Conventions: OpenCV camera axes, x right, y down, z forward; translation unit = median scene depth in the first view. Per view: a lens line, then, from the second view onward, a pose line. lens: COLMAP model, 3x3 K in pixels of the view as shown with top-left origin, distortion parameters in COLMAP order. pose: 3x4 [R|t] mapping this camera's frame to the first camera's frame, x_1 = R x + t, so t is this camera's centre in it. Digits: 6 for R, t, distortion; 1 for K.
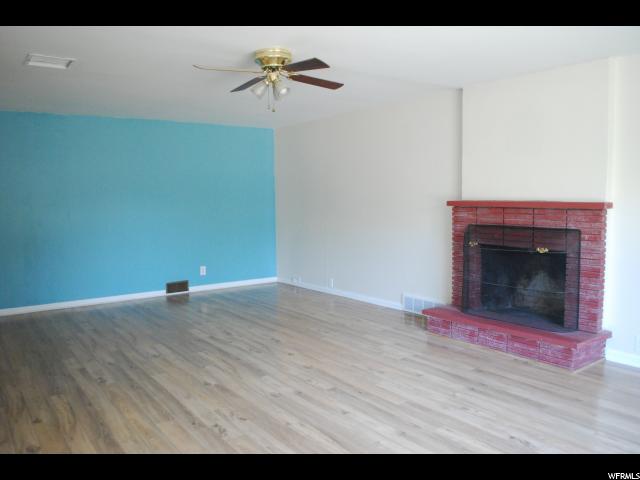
lens RADIAL K [[506.8, 0, 320.0], [0, 506.8, 240.0], [0, 0, 1]] dist [-0.076954, 0.009209]
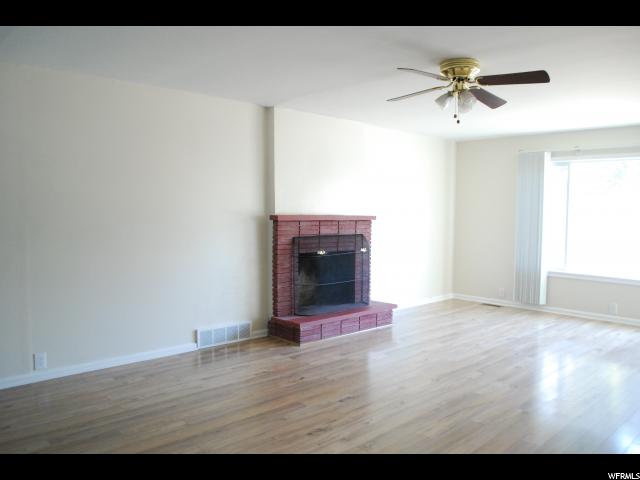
lens RADIAL K [[506.8, 0, 320.0], [0, 506.8, 240.0], [0, 0, 1]] dist [-0.076954, 0.009209]
pose [[-0.126905, -0.044574, 0.990913, -0.942753], [0.073549, 0.995817, 0.054214, -0.094216], [-0.989184, 0.079761, -0.123096, 1.288818]]
